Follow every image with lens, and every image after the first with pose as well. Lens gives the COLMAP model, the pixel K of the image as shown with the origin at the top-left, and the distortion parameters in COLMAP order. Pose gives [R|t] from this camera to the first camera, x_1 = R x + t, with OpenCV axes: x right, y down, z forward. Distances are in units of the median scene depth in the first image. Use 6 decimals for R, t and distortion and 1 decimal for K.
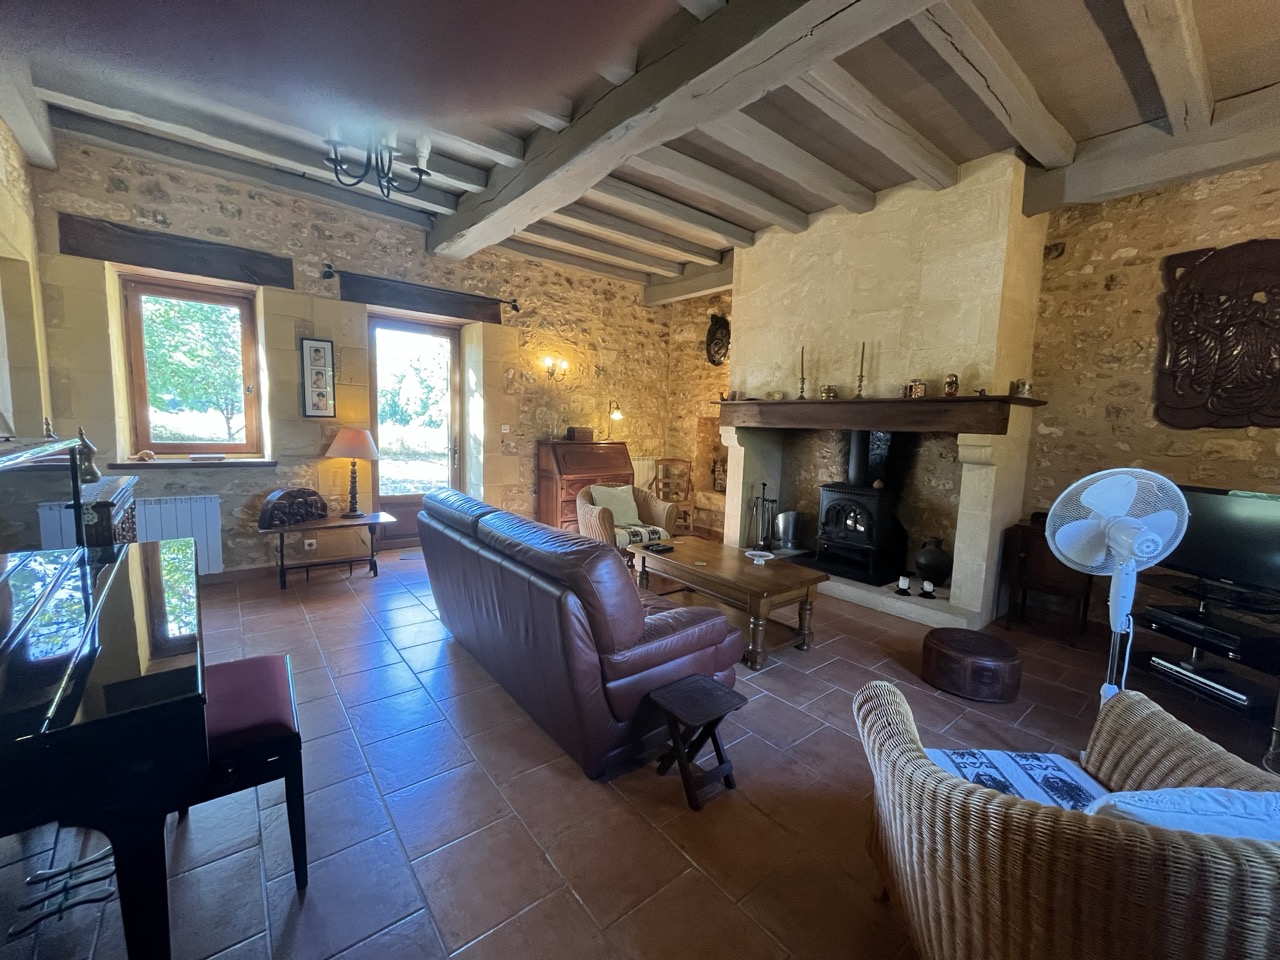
lens RADIAL K [[515.5, 0, 642.6], [0, 515.5, 481.8], [0, 0, 1]] dist [-0.003365, 0.000271]
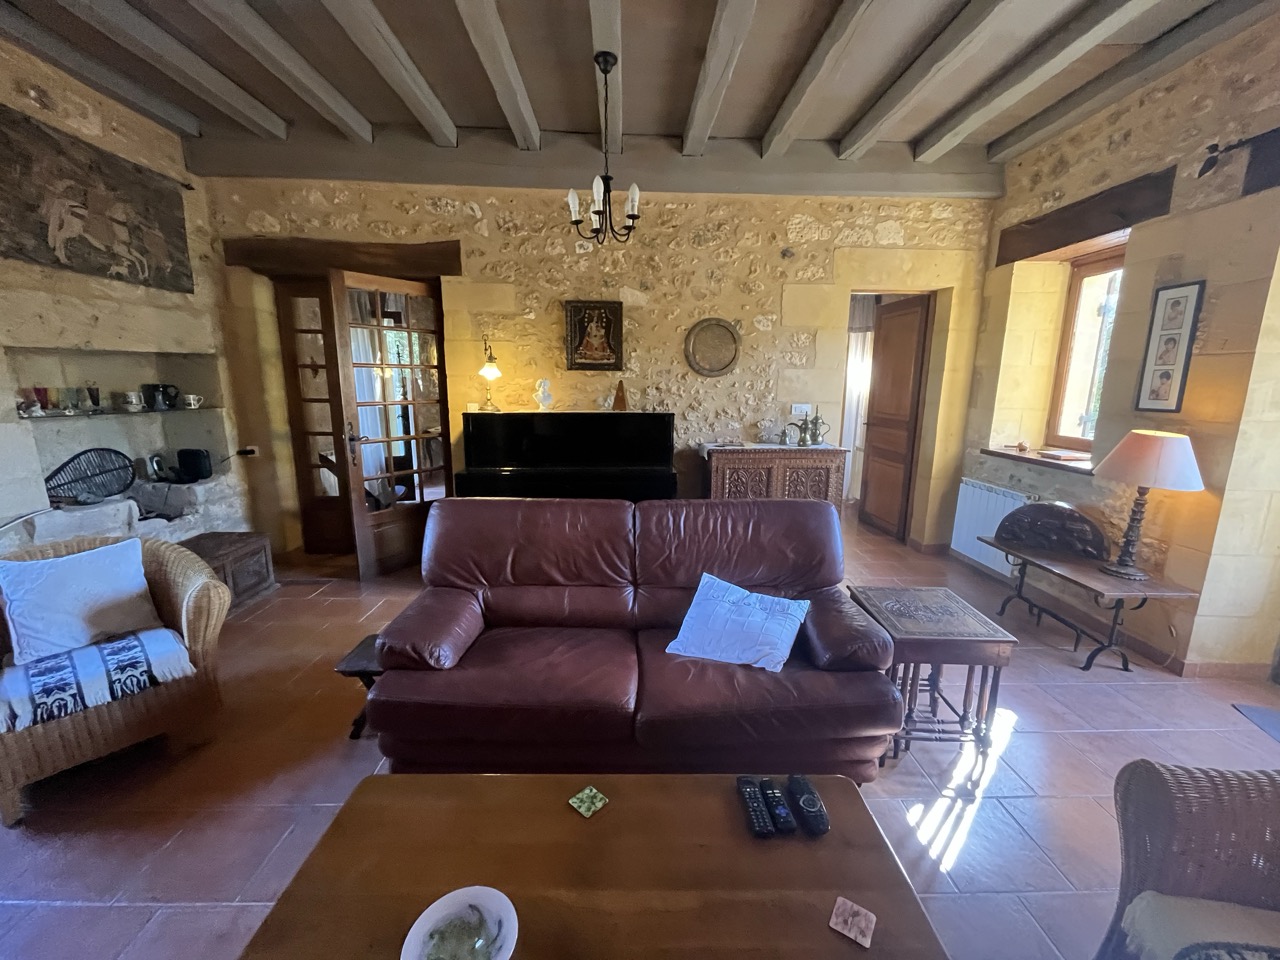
lens RADIAL K [[515.5, 0, 637.6], [0, 515.5, 482.5], [0, 0, 1]] dist [-0.003365, 0.000271]
pose [[-0.615336, 0.117881, -0.779401, 0.273319], [-0.112880, 0.965387, 0.235129, -0.121248], [0.780141, 0.232662, -0.580732, 0.915336]]
